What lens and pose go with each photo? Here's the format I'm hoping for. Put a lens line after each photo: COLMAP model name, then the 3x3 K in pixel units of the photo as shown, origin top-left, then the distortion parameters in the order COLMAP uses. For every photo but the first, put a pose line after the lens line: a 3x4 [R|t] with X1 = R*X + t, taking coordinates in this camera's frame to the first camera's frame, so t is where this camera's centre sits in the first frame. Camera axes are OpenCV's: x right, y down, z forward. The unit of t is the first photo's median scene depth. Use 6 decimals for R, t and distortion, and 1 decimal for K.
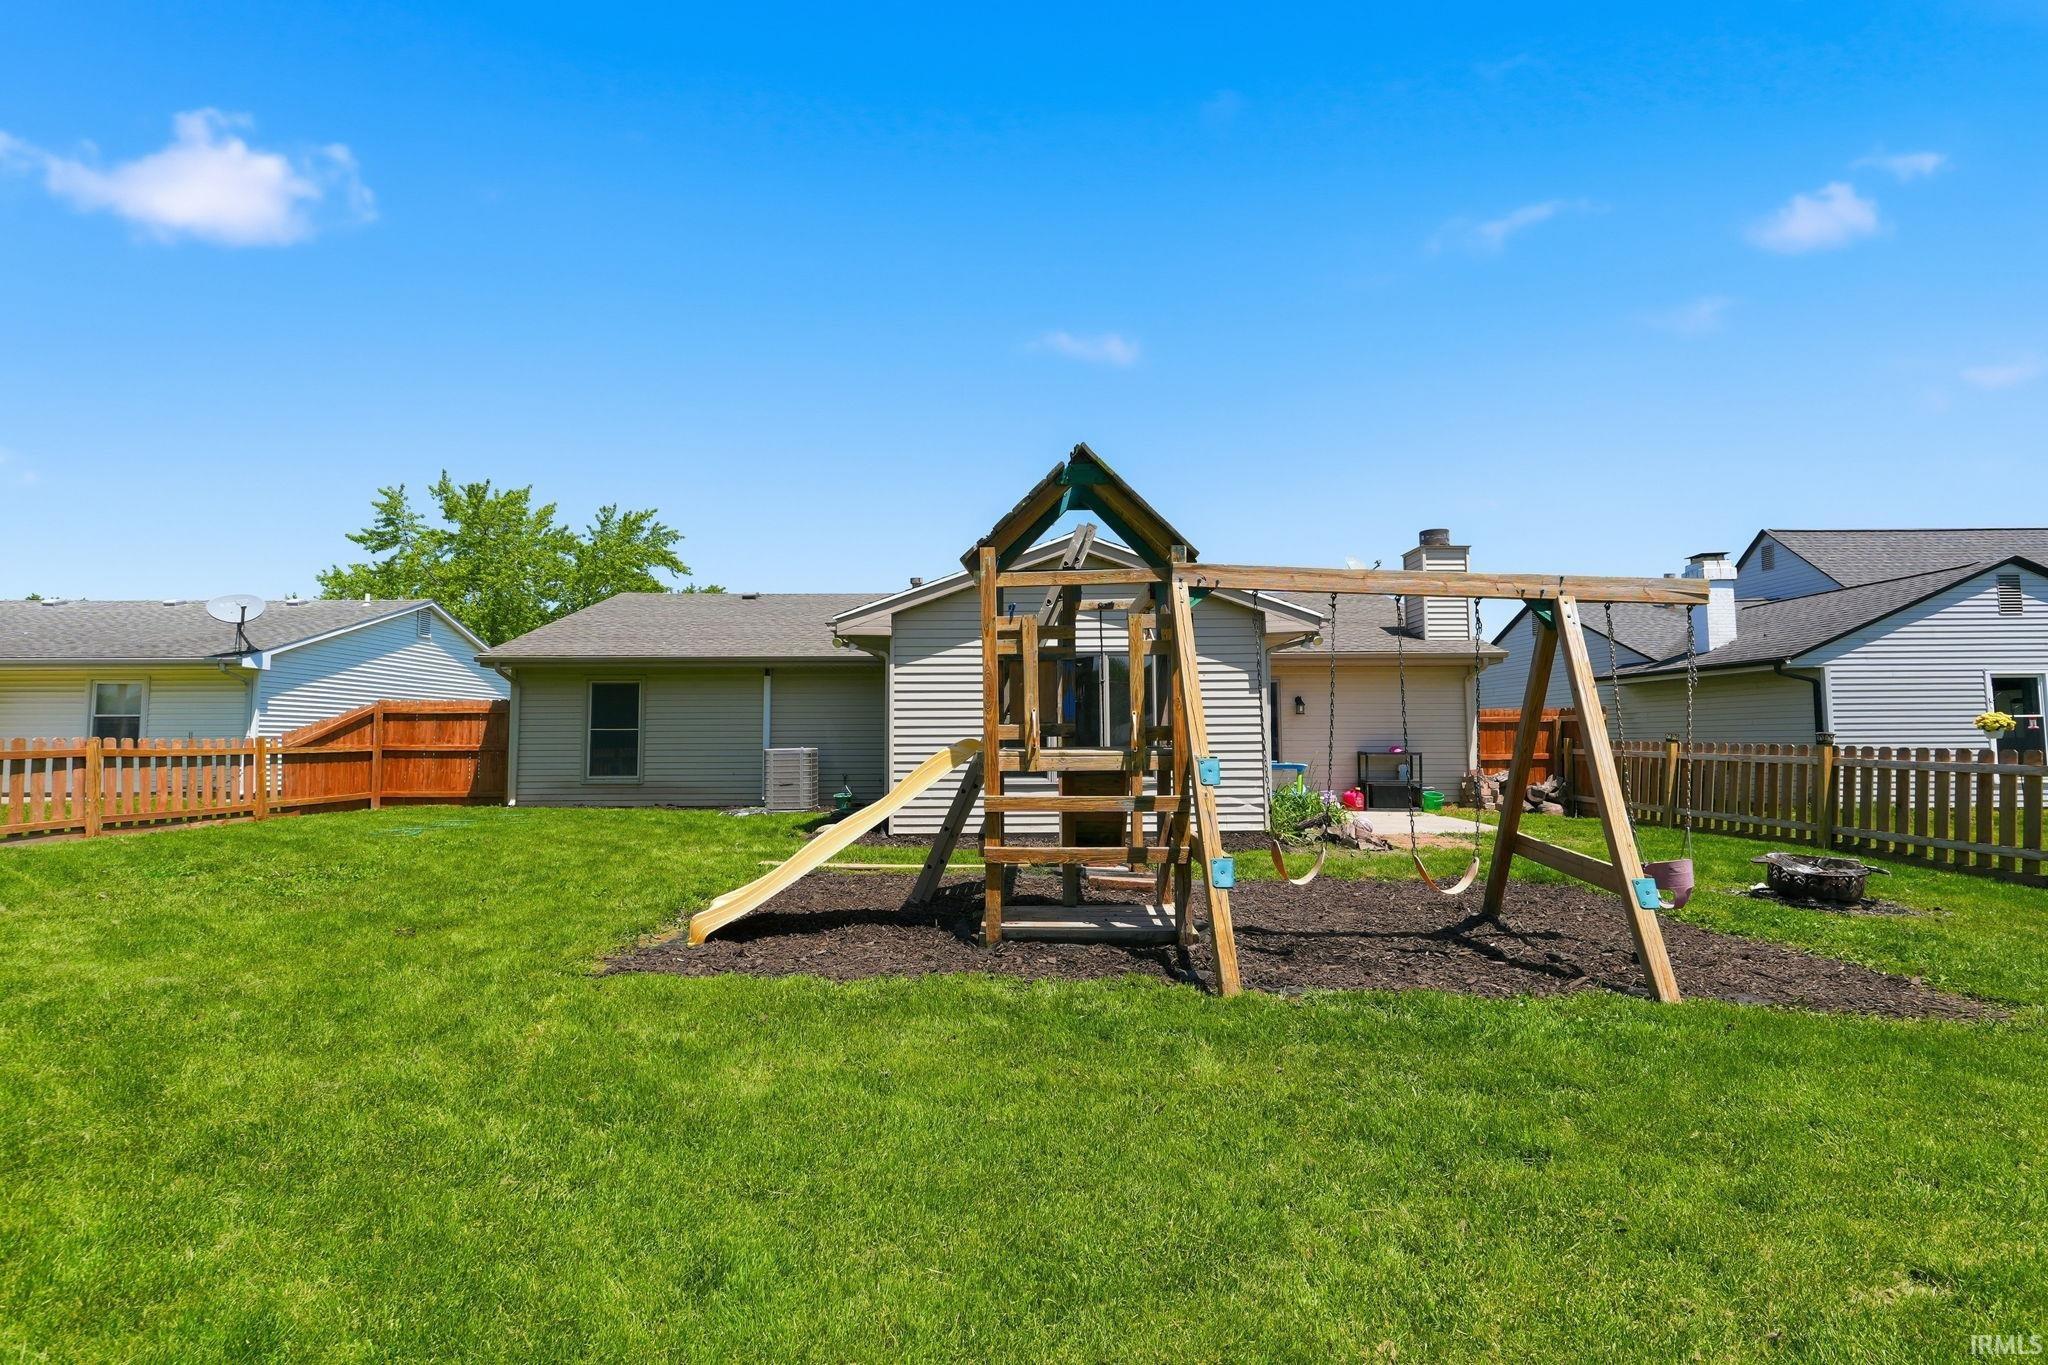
lens RADIAL K [[951.7, 0, 1027.5], [0, 951.7, 671.8], [0, 0, 1]] dist [0.001530, 0.000184]
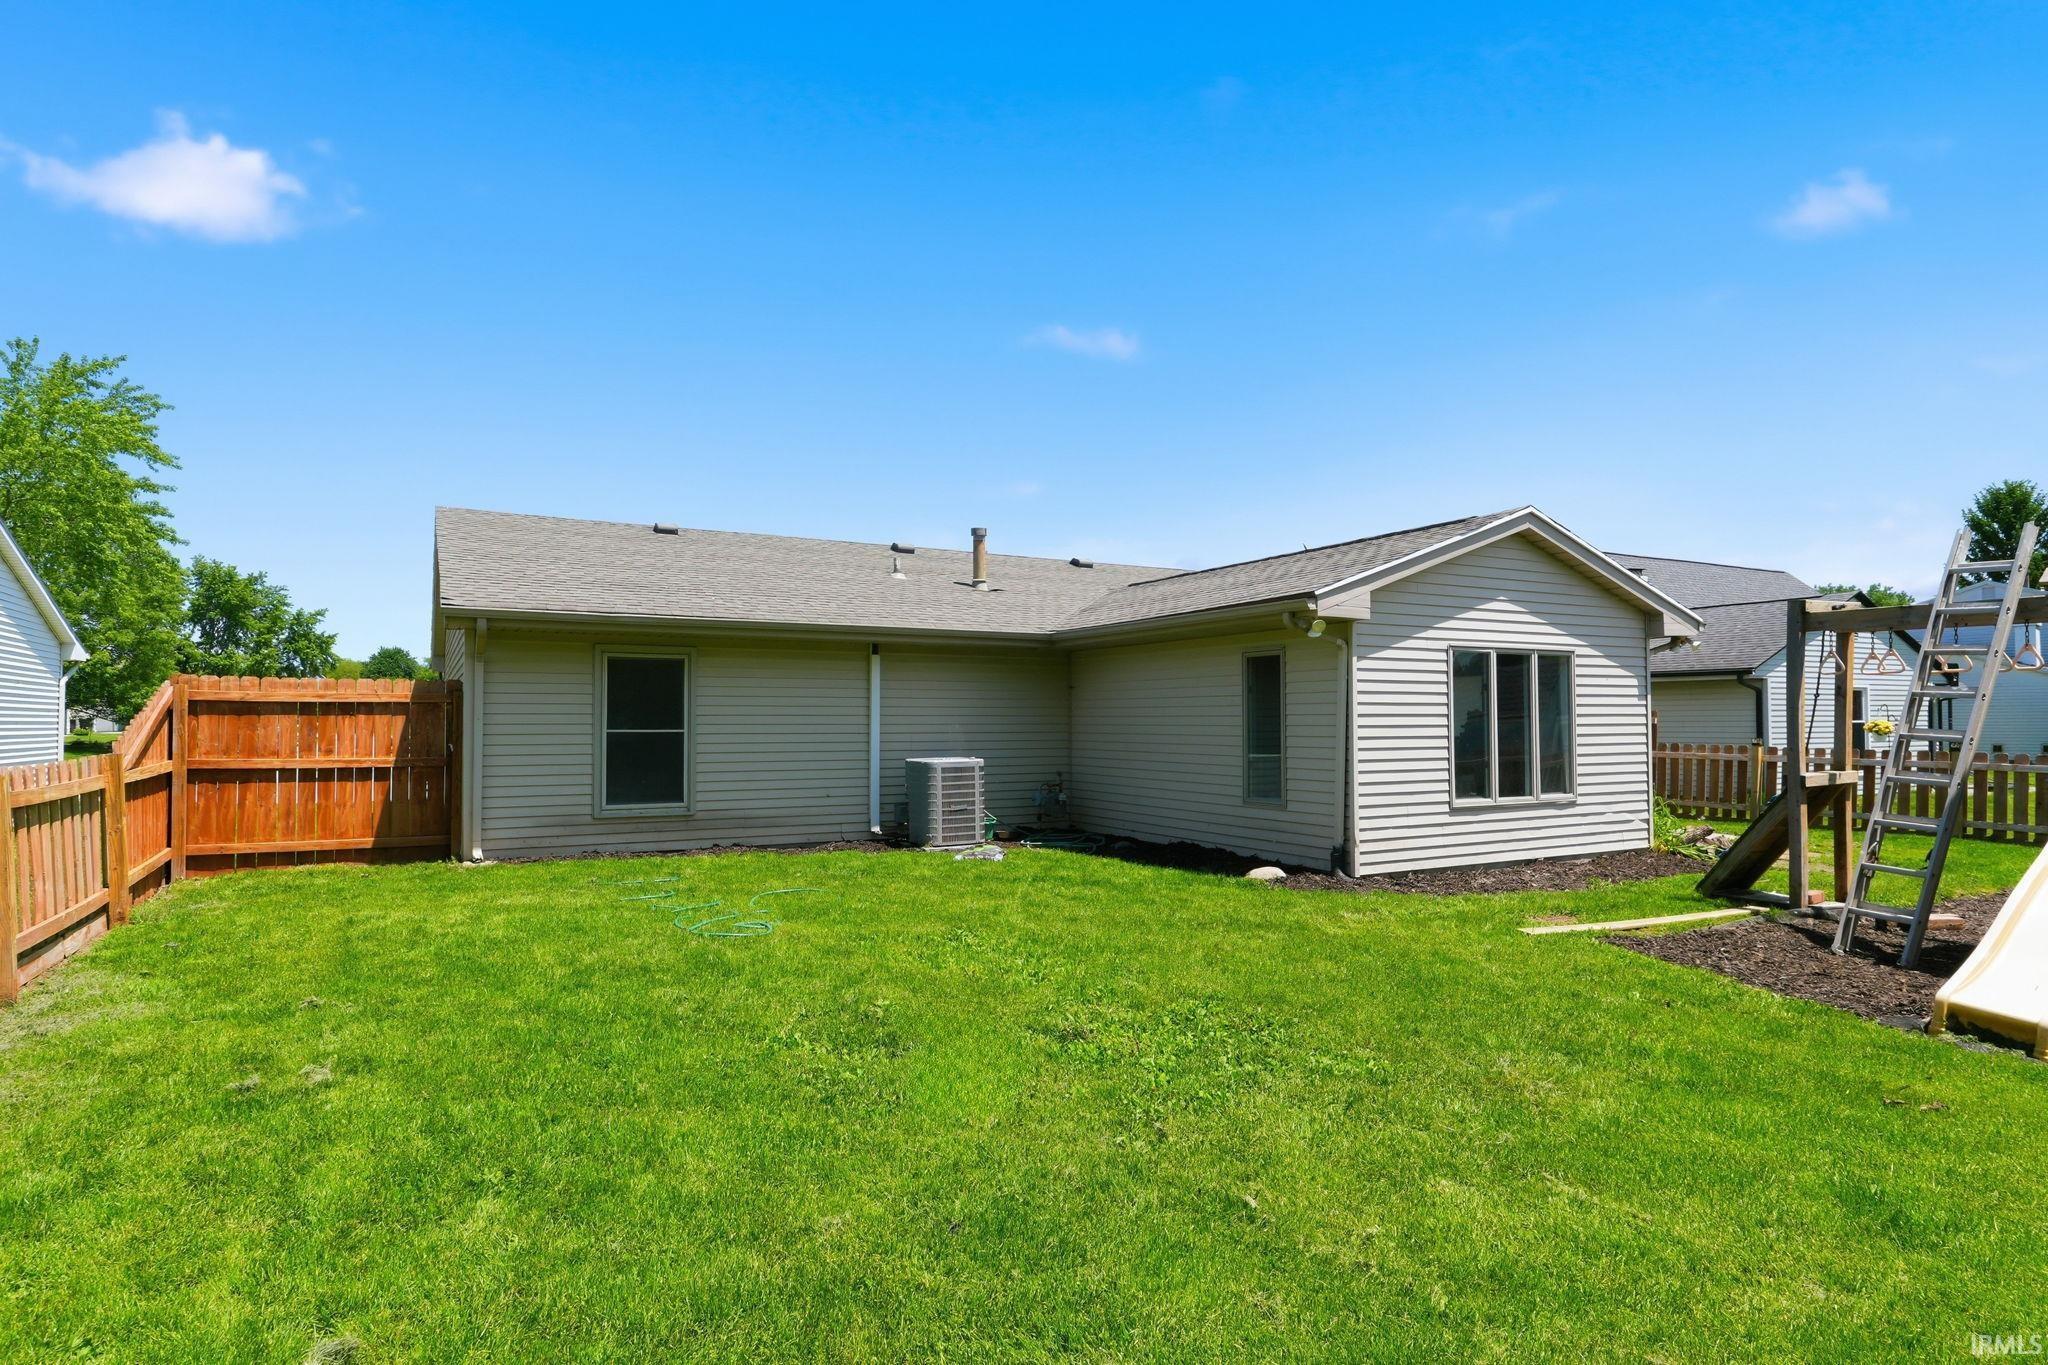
lens RADIAL K [[1116.1, 0, 1024.0], [0, 1116.1, 682.5], [0, 0, 1]] dist [-0.004323, -0.000953]
pose [[0.883316, 0.020859, 0.468314, -0.559140], [-0.037116, 0.998985, 0.025510, -0.000030], [-0.467307, -0.039915, 0.883194, 0.226348]]
